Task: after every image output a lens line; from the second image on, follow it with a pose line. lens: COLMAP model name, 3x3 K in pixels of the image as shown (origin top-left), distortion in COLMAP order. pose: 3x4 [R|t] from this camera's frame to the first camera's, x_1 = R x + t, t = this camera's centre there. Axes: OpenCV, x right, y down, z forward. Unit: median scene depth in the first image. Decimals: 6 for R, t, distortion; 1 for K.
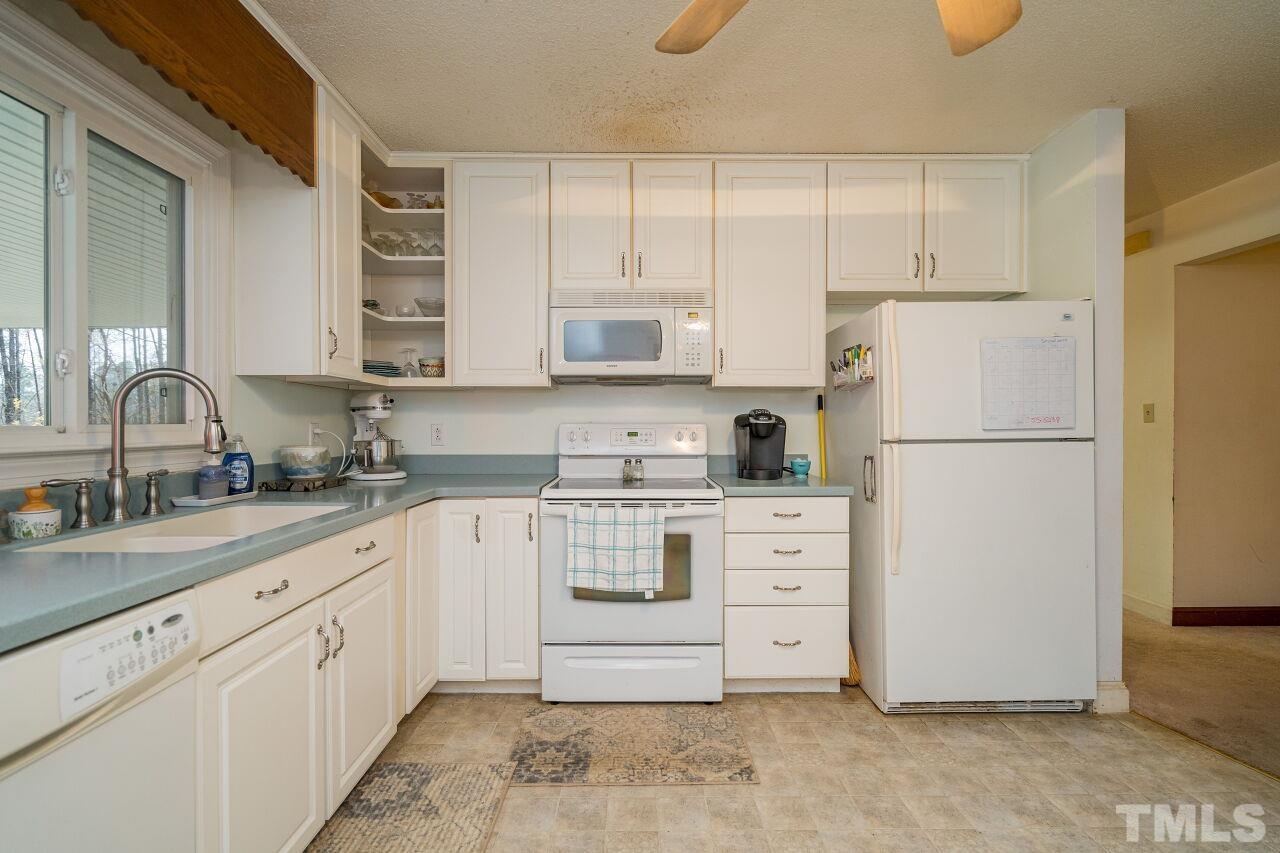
lens RADIAL K [[571.7, 0, 642.2], [0, 571.7, 432.1], [0, 0, 1]] dist [-0.003840, 0.000584]
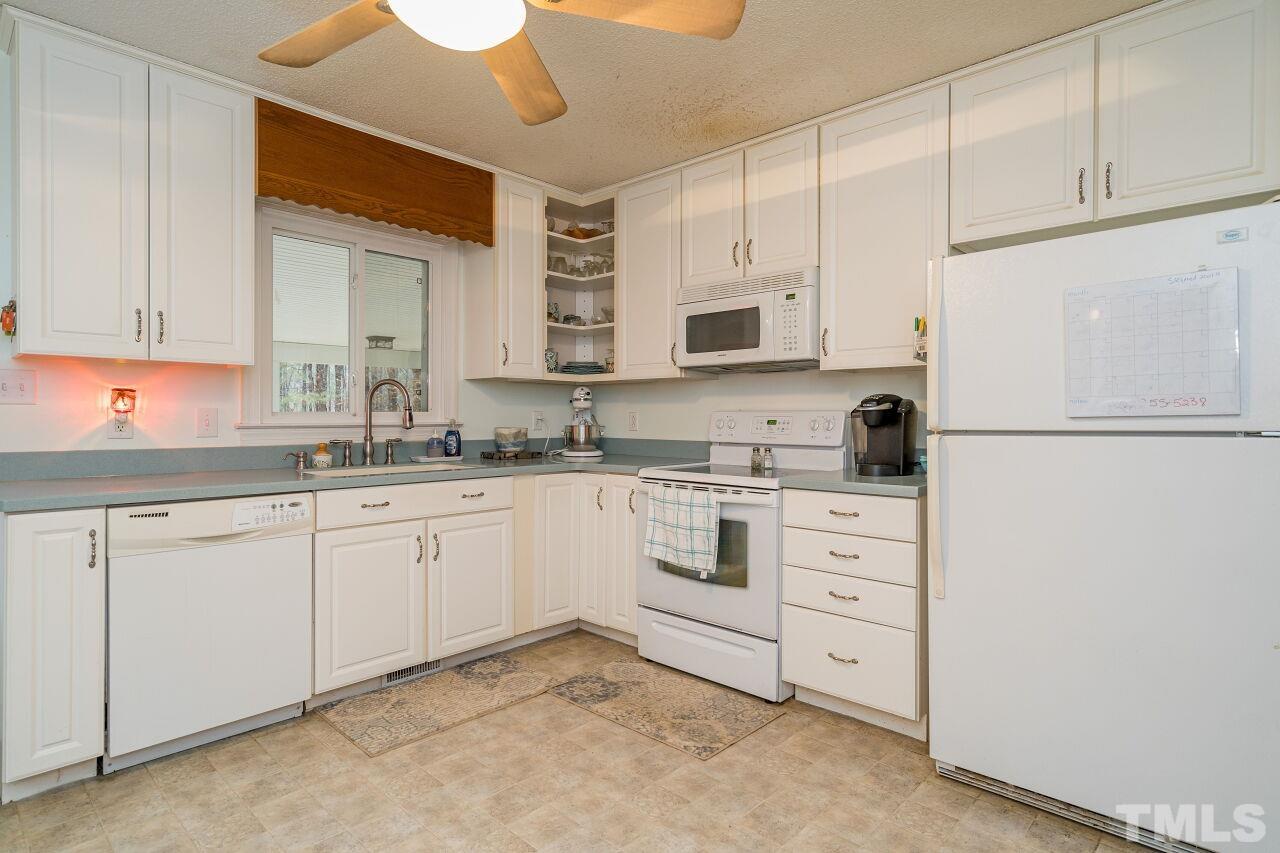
lens RADIAL K [[664.5, 0, 646.0], [0, 664.5, 419.6], [0, 0, 1]] dist [0.003652, 0.001313]
pose [[0.731971, 0.005001, -0.681317, 0.756280], [-0.010267, 0.999940, -0.003691, 0.006500], [0.681258, 0.009697, 0.731979, 0.037787]]
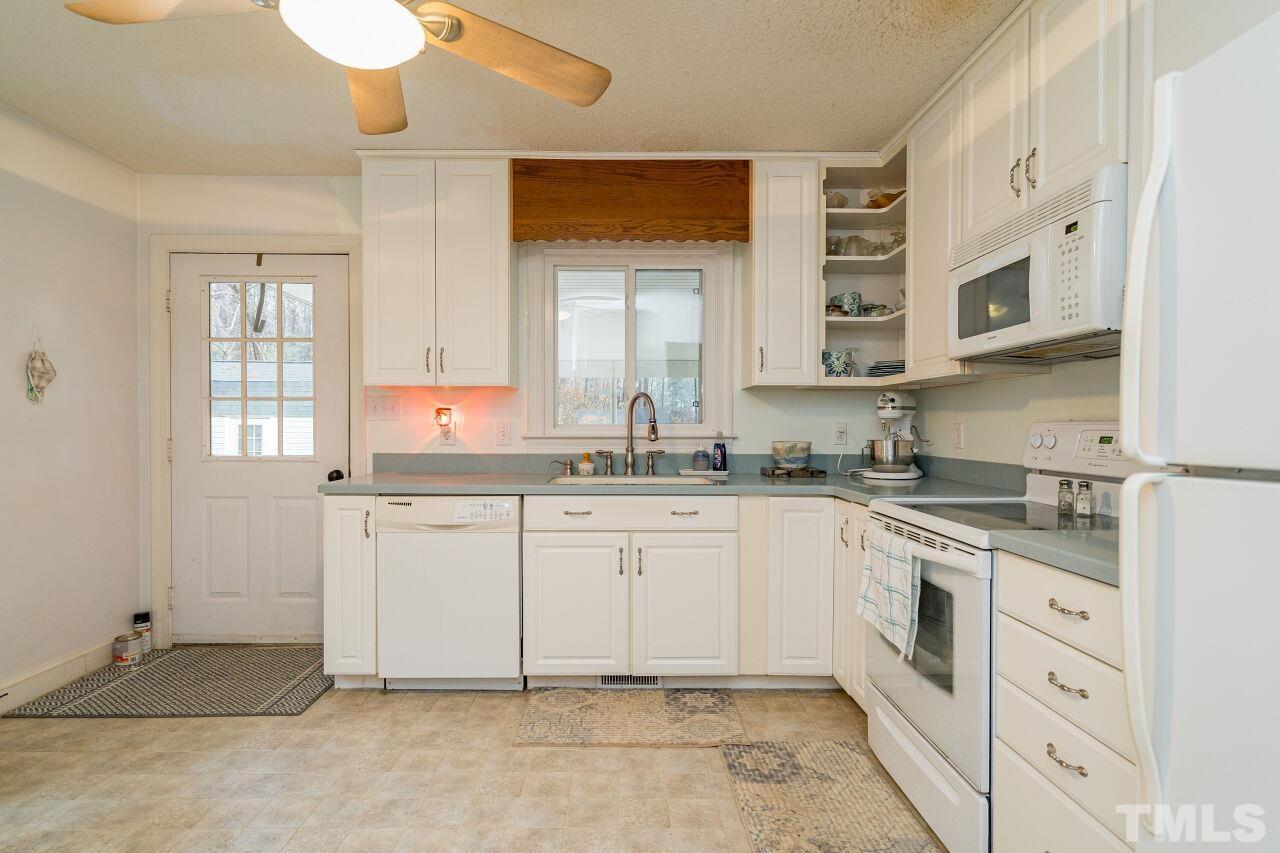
lens RADIAL K [[664.5, 0, 630.7], [0, 664.5, 435.3], [0, 0, 1]] dist [0.003652, 0.001313]
pose [[0.007492, 0.014736, -0.999863, 0.842370], [-0.013278, 0.999805, 0.014636, -0.005822], [0.999884, 0.013166, 0.007686, 0.644734]]
